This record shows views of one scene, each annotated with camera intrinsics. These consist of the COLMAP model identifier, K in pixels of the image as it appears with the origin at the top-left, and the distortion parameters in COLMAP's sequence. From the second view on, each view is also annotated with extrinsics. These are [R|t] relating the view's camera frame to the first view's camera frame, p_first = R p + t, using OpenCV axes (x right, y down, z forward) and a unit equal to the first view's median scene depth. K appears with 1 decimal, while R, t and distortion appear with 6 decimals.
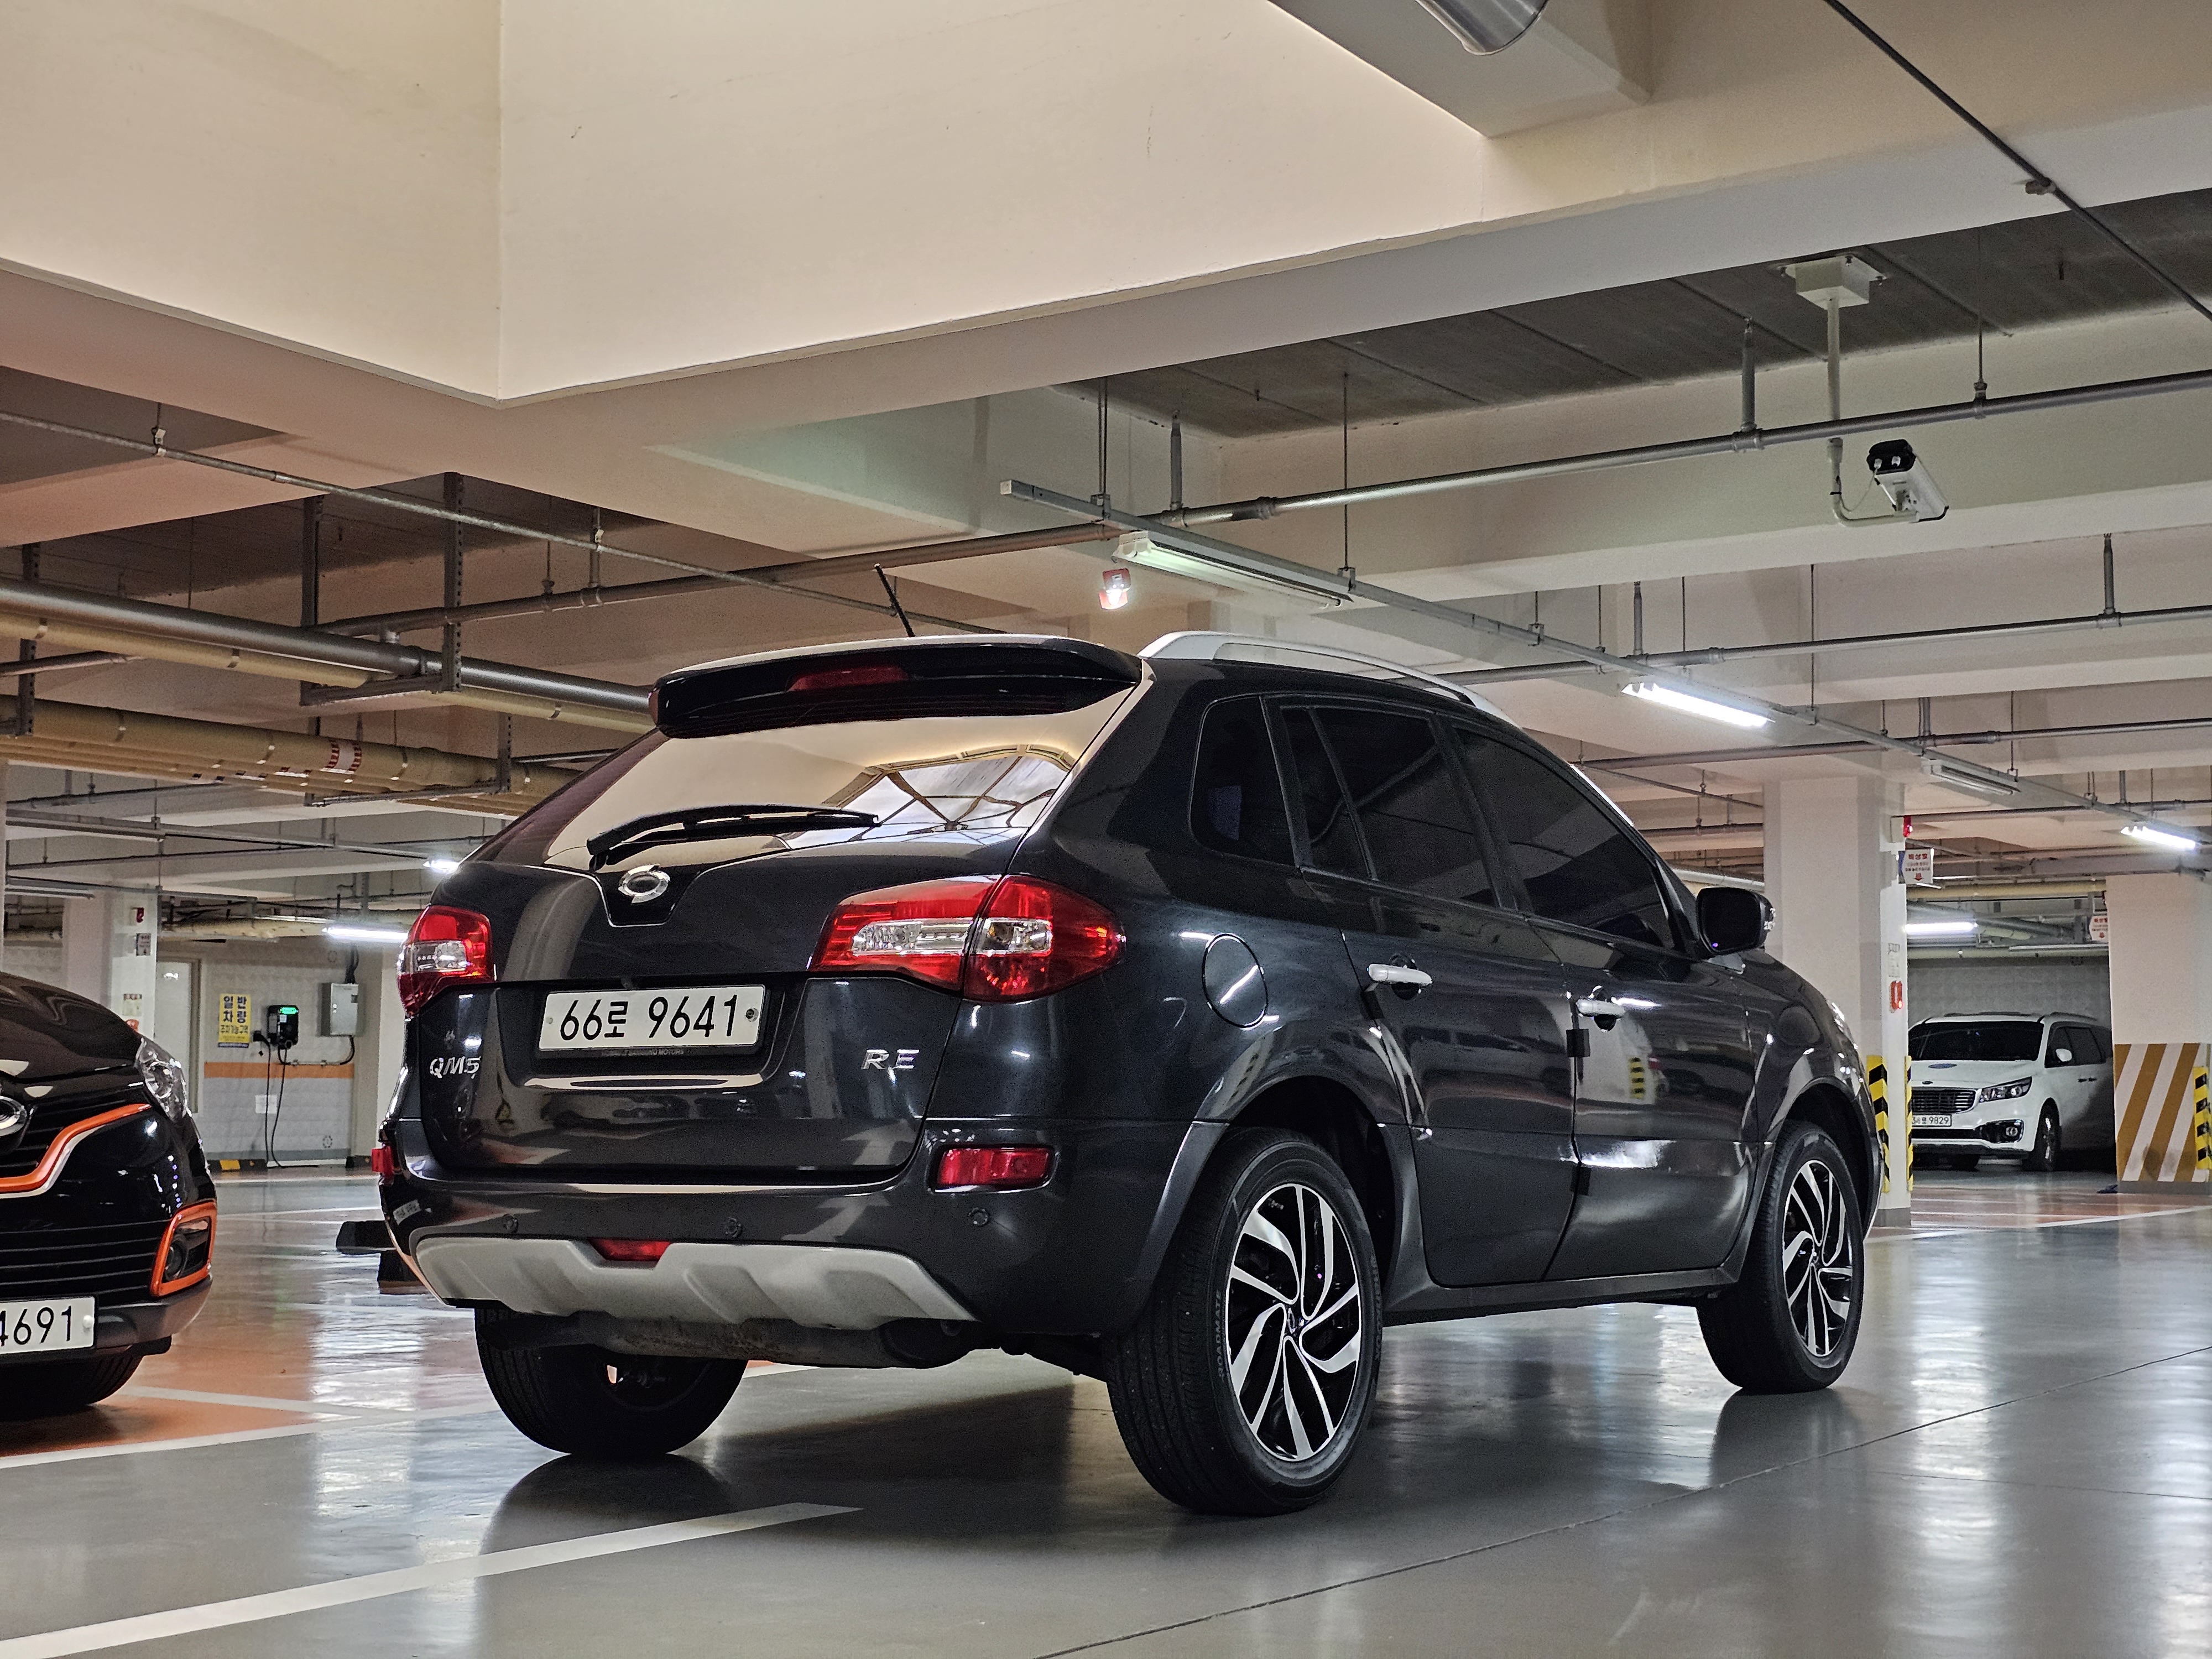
lens RADIAL K [[2973.0, 0, 1088.6], [0, 2973.0, 834.5], [0, 0, 1]] dist [0.158248, -0.536287]
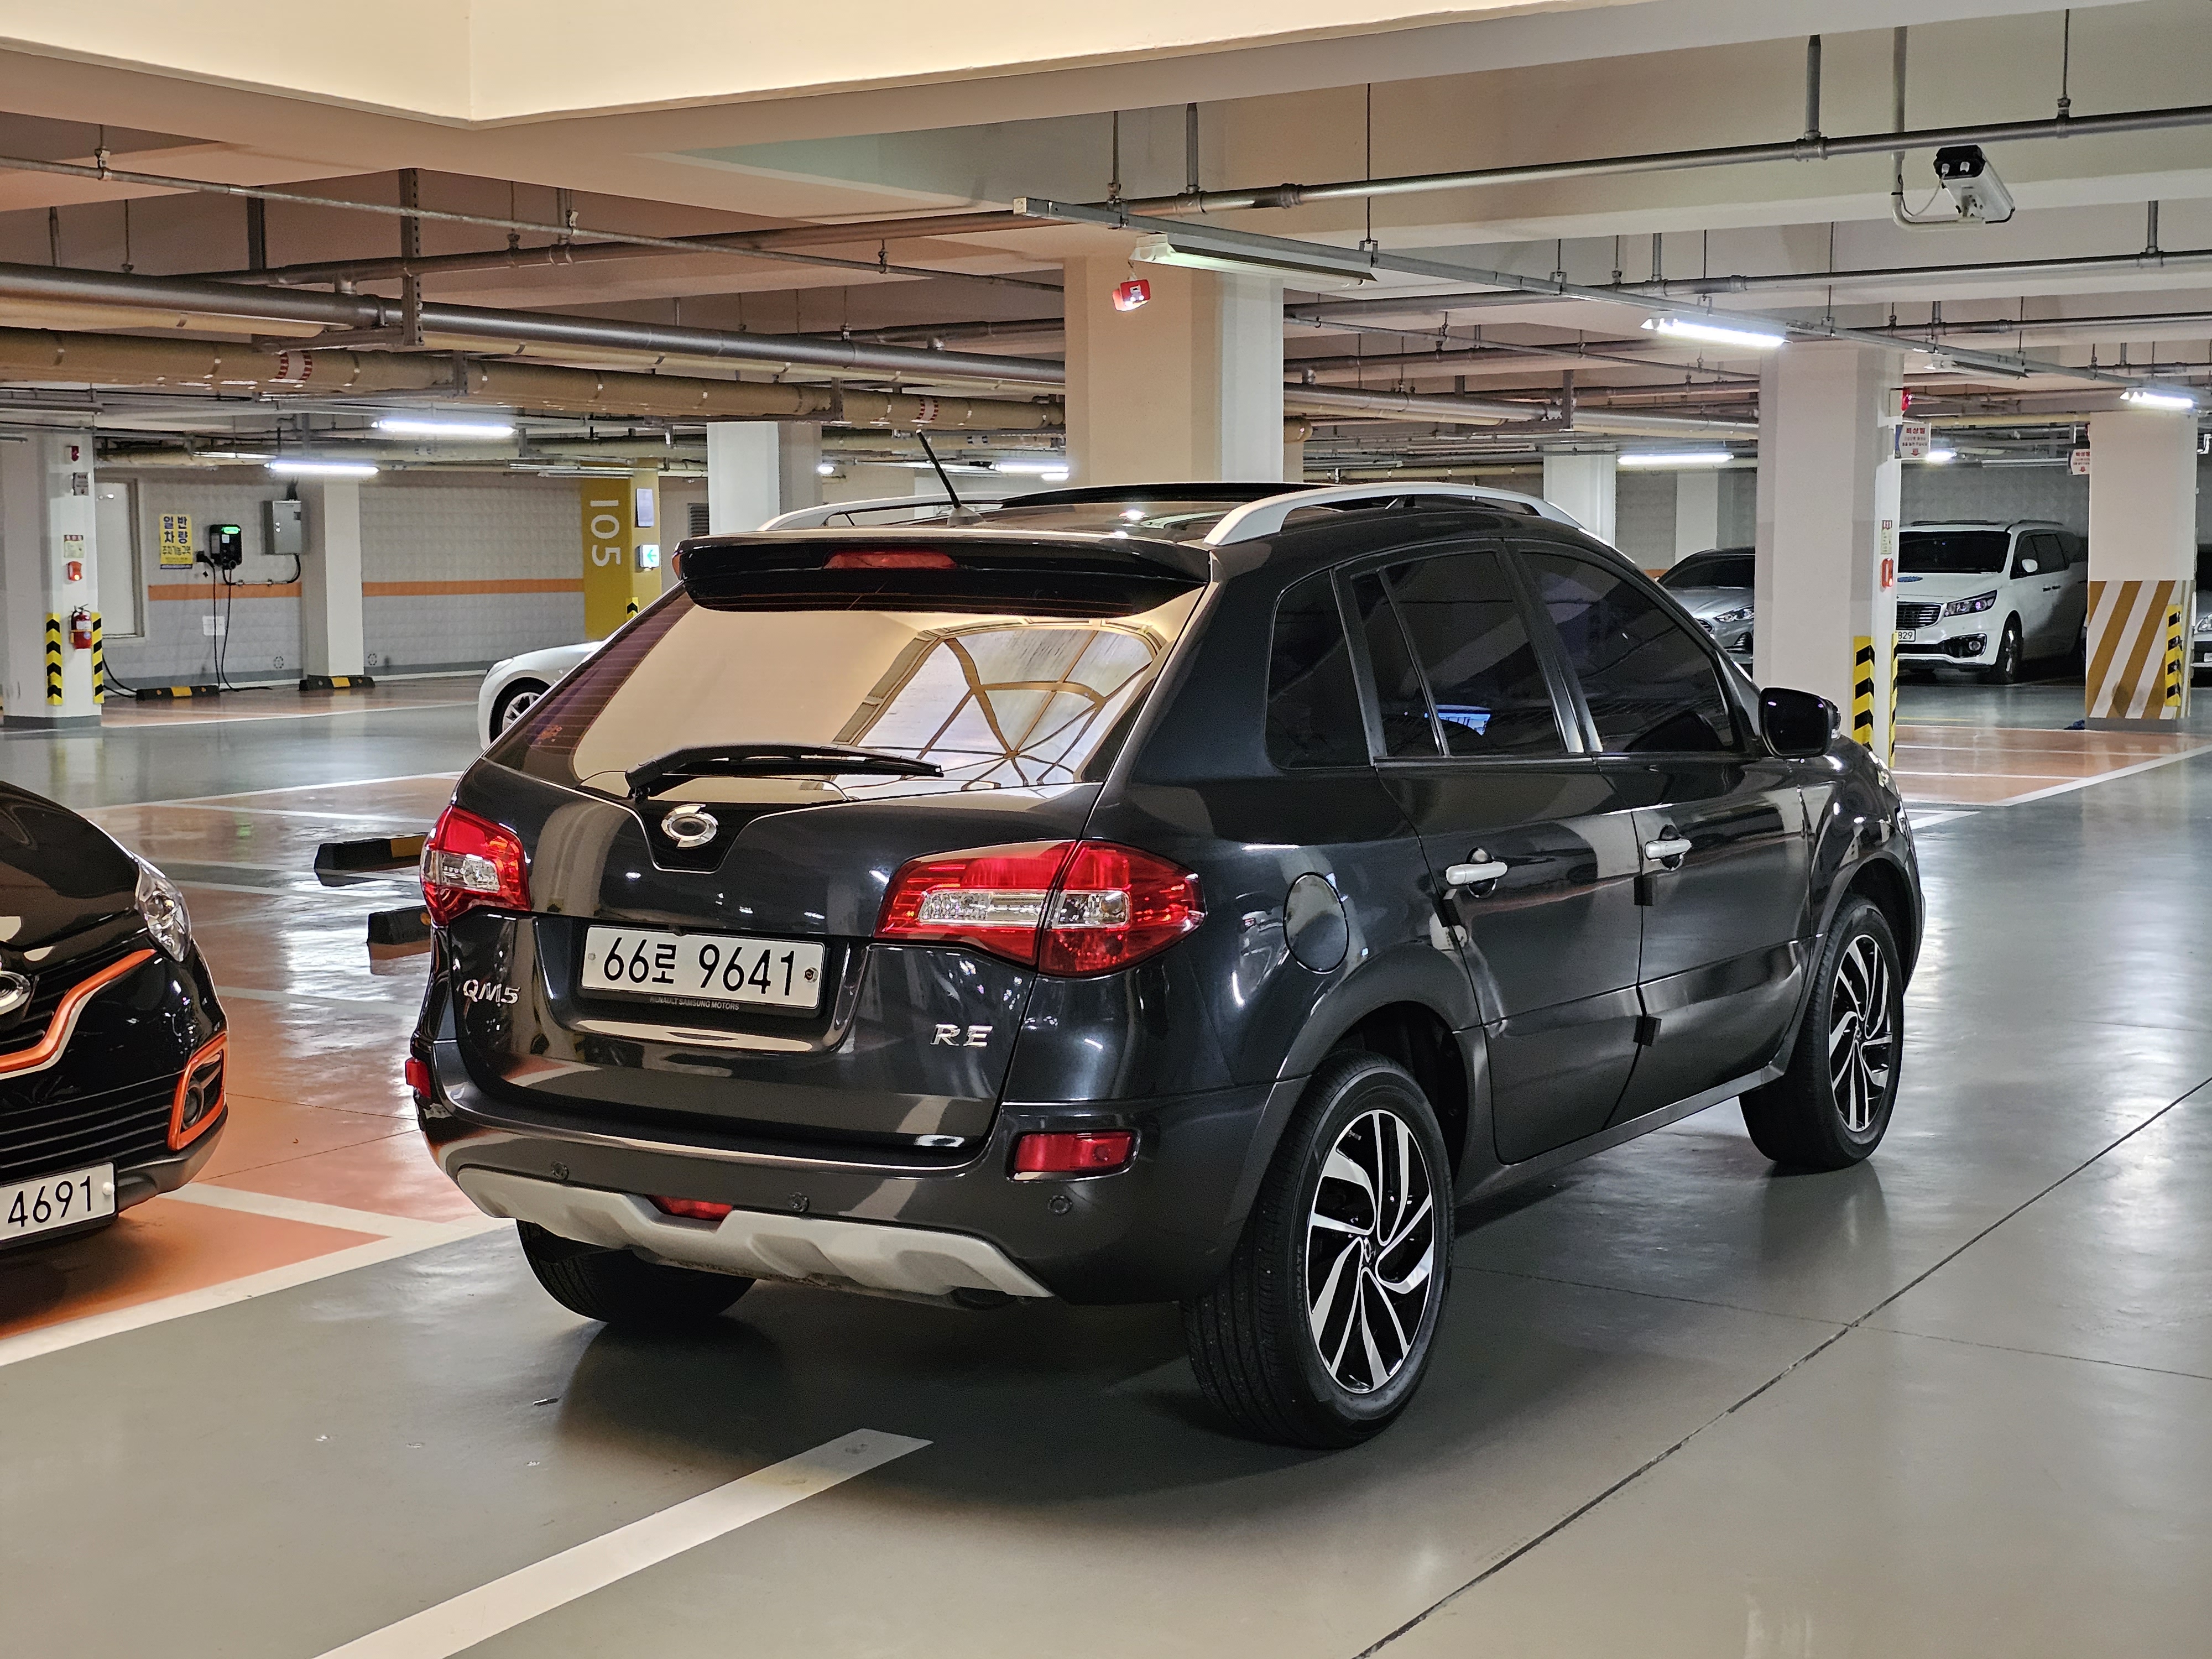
lens RADIAL K [[2978.8, 0, 1109.2], [0, 2978.8, 815.0], [0, 0, 1]] dist [0.157801, -0.534677]
pose [[0.999626, -0.009768, 0.025548, -0.034009], [0.005021, 0.983715, 0.179665, -0.129618], [-0.026887, -0.179470, 0.983396, 0.058661]]
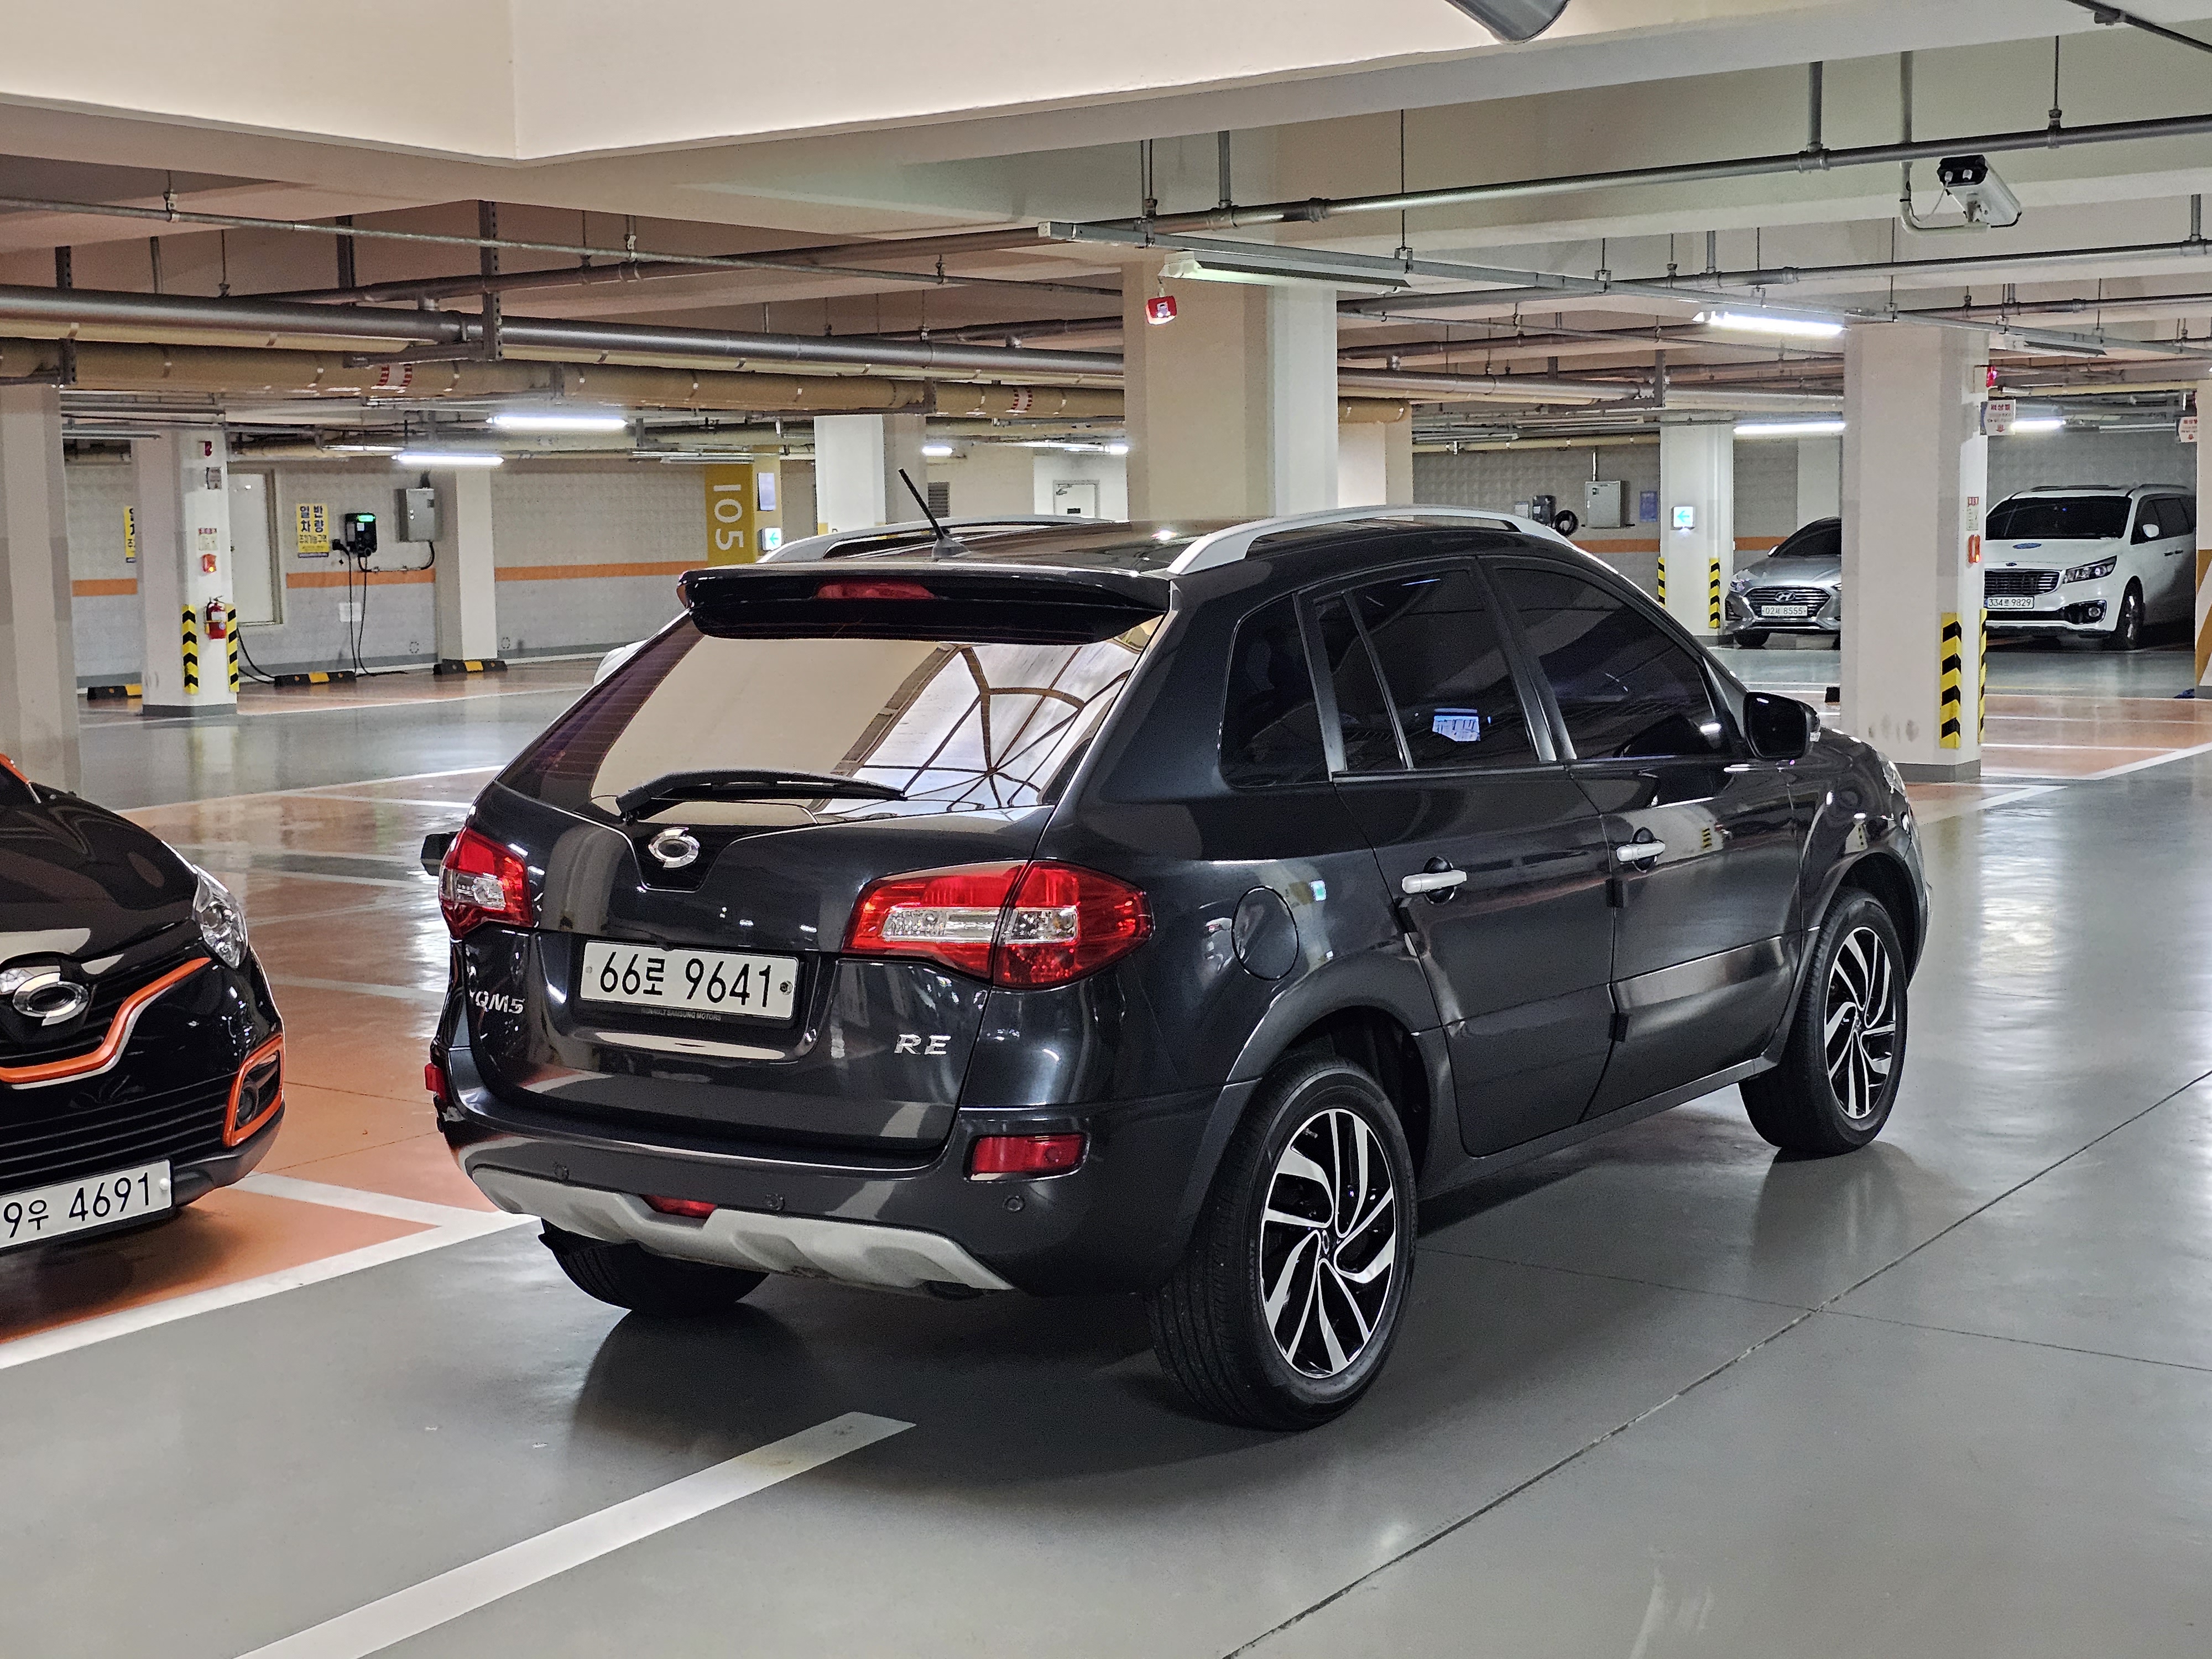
lens RADIAL K [[2979.1, 0, 1133.4], [0, 2979.1, 790.9], [0, 0, 1]] dist [0.162869, -0.570318]
pose [[0.999686, -0.019000, -0.016367, 0.018335], [0.021667, 0.983014, 0.182250, -0.151774], [0.012626, -0.182547, 0.983116, 0.014547]]
